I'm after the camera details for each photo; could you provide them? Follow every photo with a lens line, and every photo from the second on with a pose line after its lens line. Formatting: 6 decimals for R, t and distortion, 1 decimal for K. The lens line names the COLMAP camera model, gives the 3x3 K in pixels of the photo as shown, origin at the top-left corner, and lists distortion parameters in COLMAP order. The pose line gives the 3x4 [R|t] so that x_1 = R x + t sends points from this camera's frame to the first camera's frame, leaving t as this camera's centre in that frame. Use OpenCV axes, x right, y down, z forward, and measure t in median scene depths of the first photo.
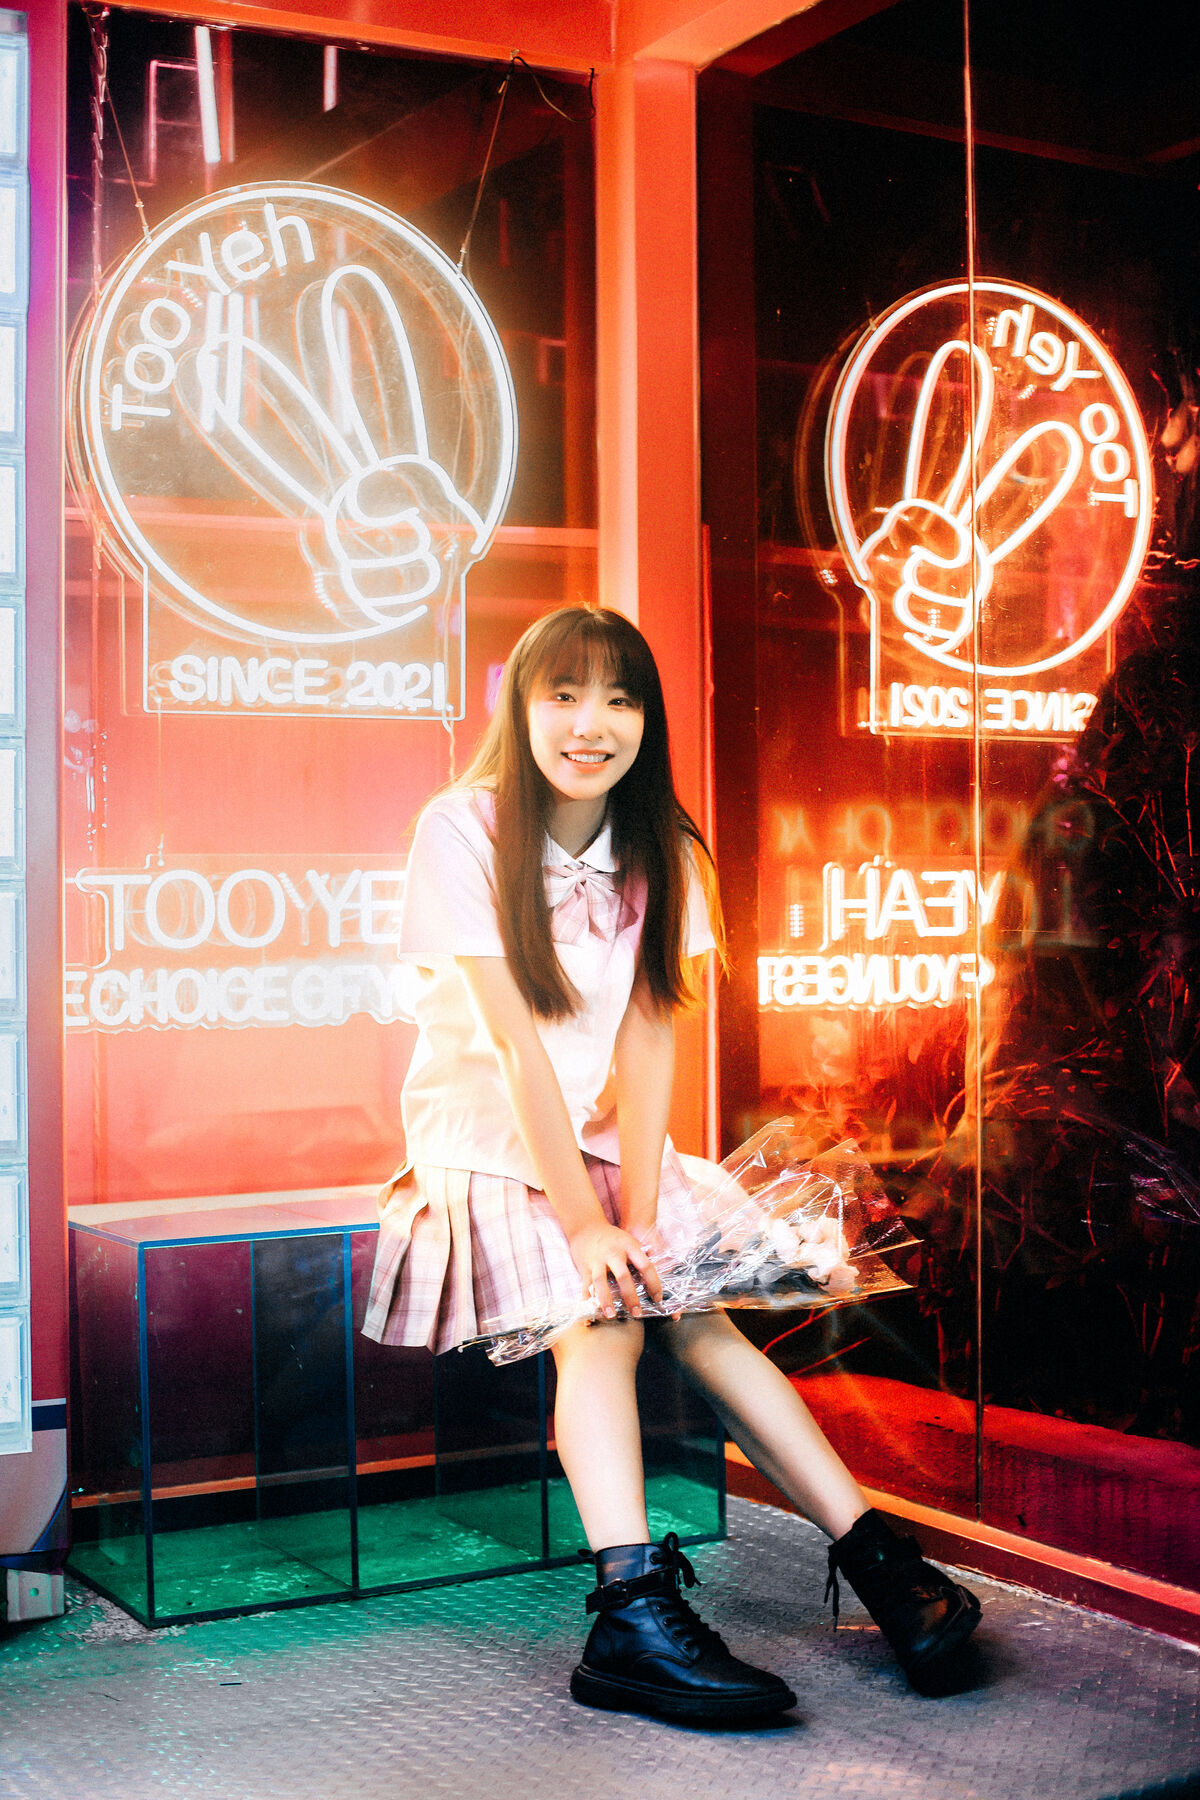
lens RADIAL K [[2617.8, 0, 558.6], [0, 2617.8, 920.3], [0, 0, 1]] dist [-0.123781, 0.000000]
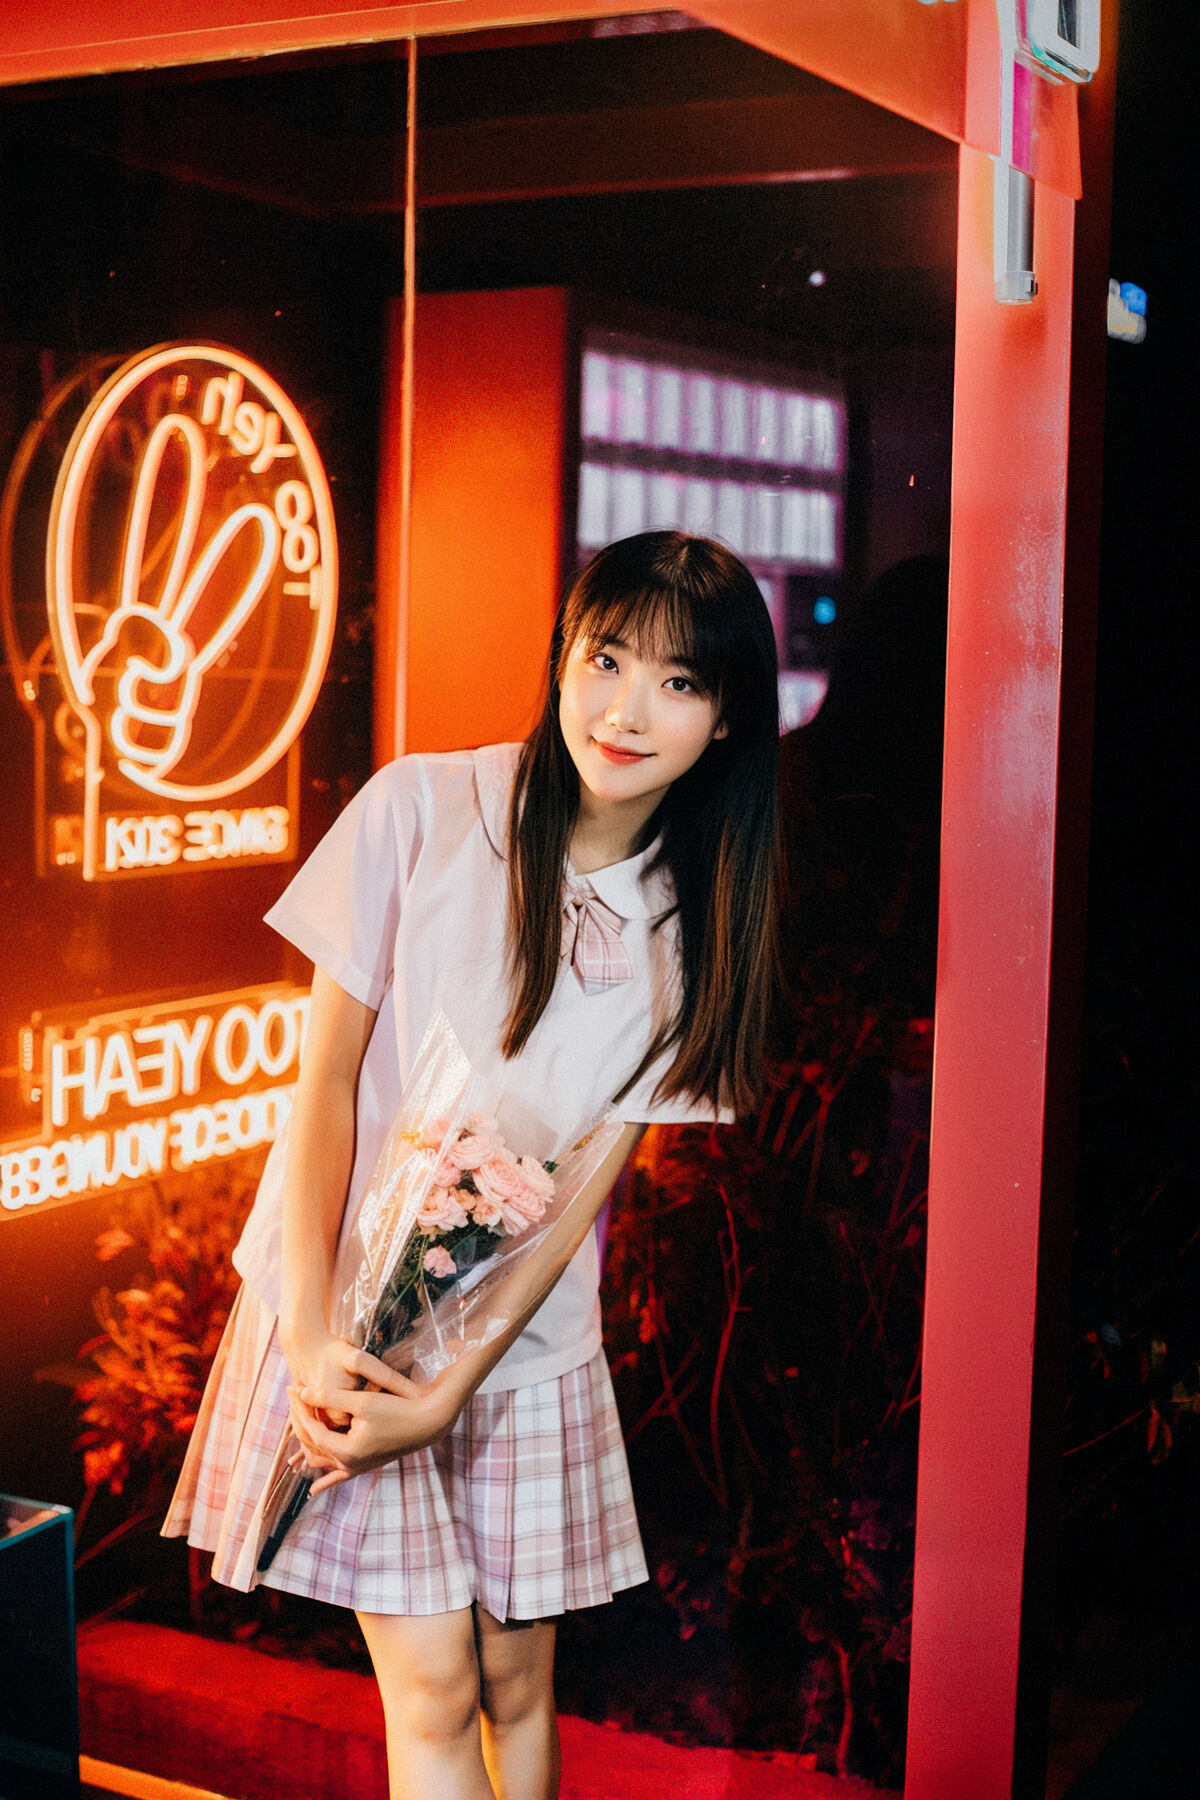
lens RADIAL K [[2617.8, 0, 594.2], [0, 2617.8, 905.5], [0, 0, 1]] dist [-0.123781, 0.000000]
pose [[0.834709, -0.033592, 0.549665, -0.242991], [-0.024738, 0.994843, 0.098364, -0.171762], [-0.550135, -0.095703, 0.829574, 0.211690]]
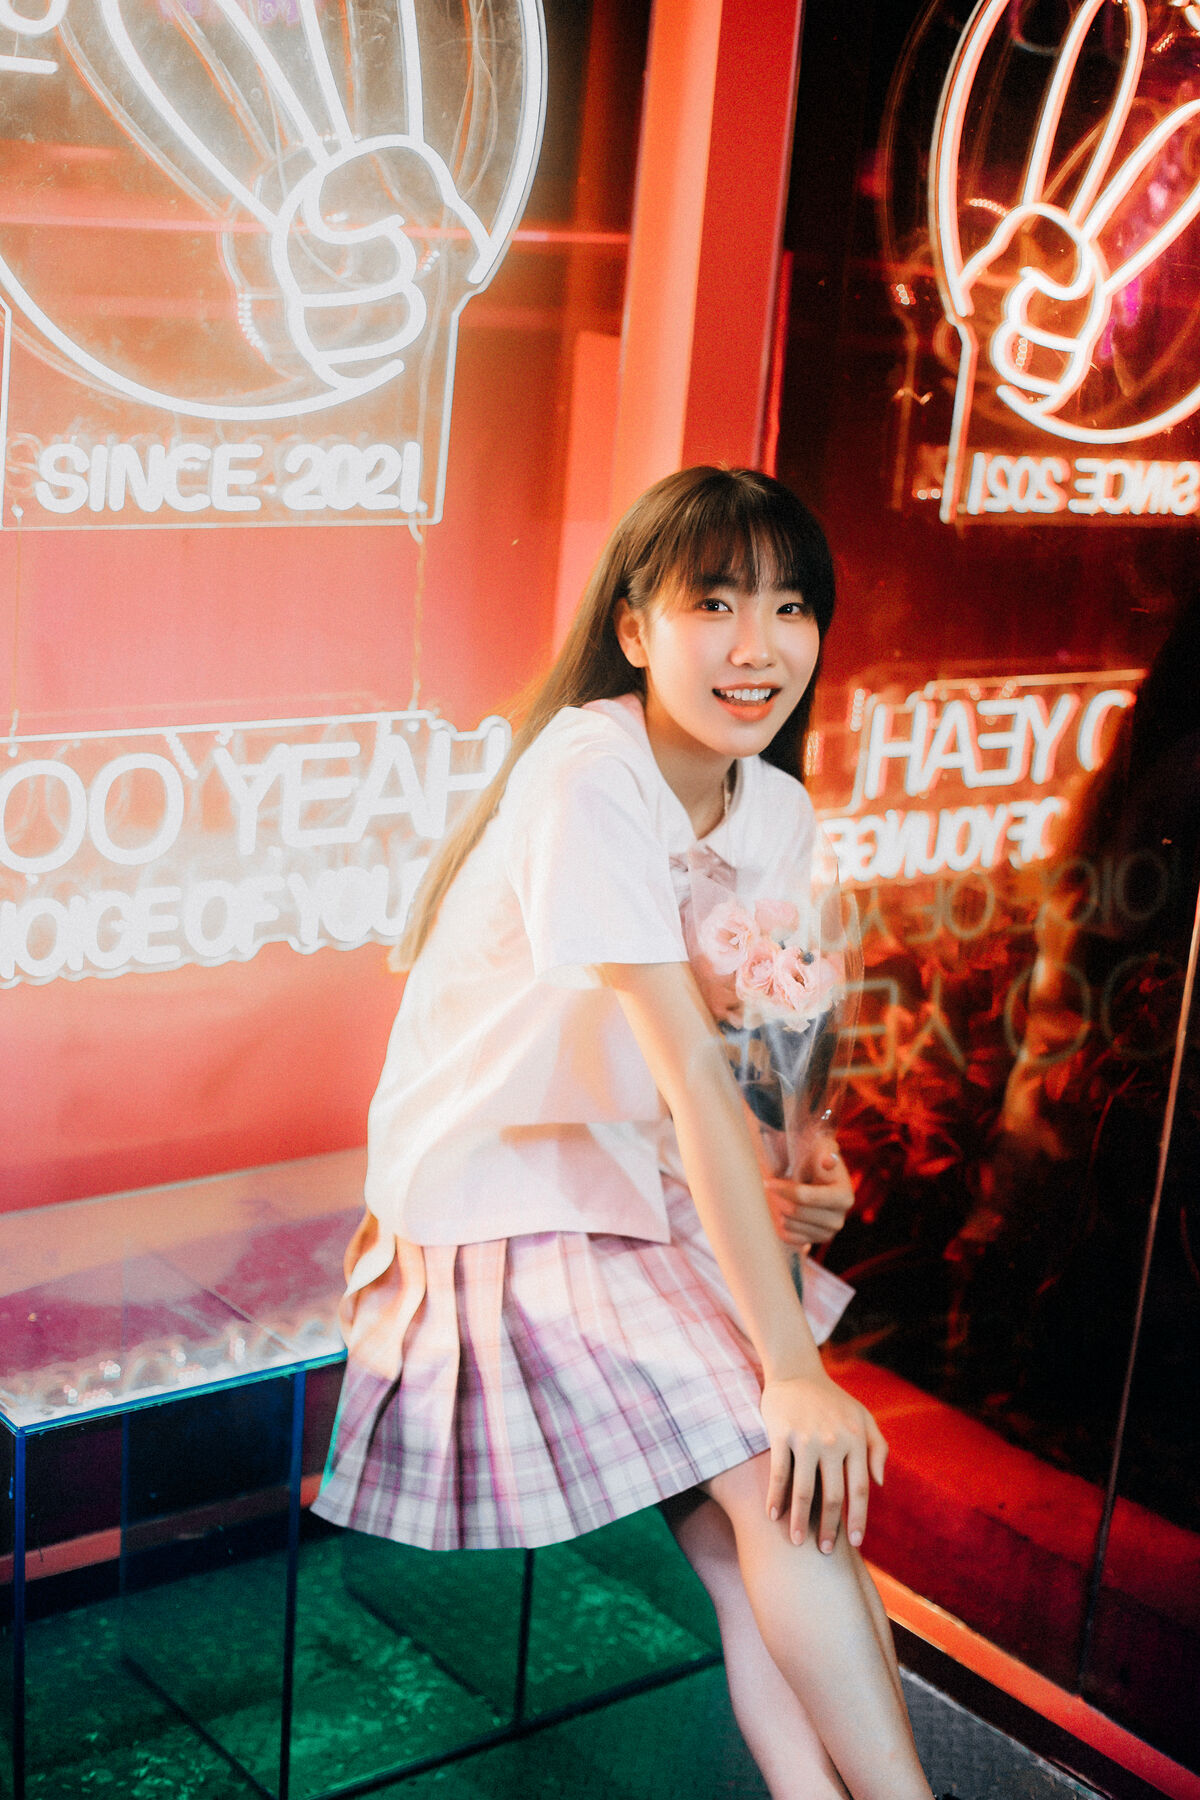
lens RADIAL K [[2617.8, 0, 609.1], [0, 2617.8, 891.2], [0, 0, 1]] dist [-0.123781, 0.000000]
pose [[0.982425, 0.047650, 0.180475, -0.116932], [-0.092865, 0.963488, 0.251130, -0.166899], [-0.161919, -0.263476, 0.950980, 0.312409]]
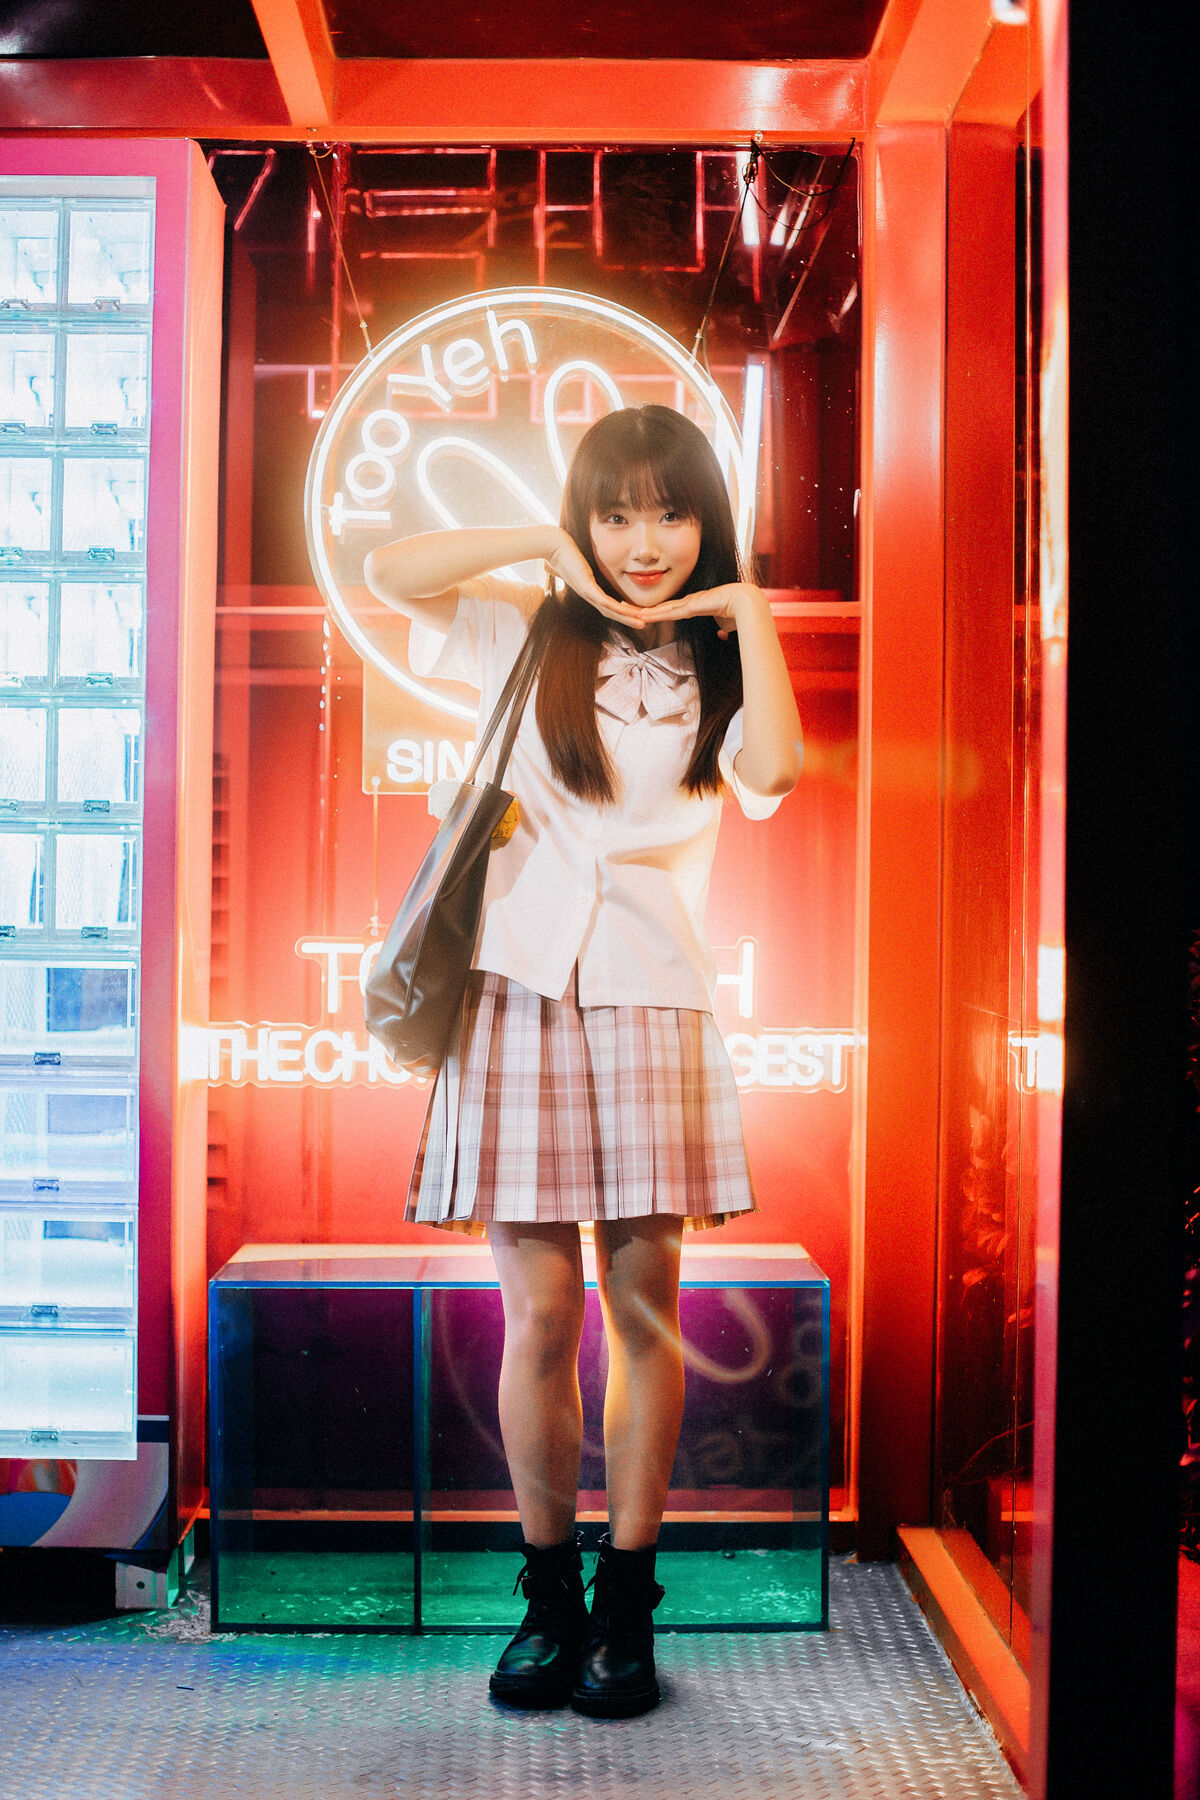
lens RADIAL K [[2617.8, 0, 600.7], [0, 2617.8, 909.2], [0, 0, 1]] dist [-0.123781, 0.000000]
pose [[0.881518, 0.014315, -0.471934, 0.429990], [-0.020665, 0.999752, -0.008275, -0.024130], [0.471698, 0.017047, 0.881595, 0.086846]]
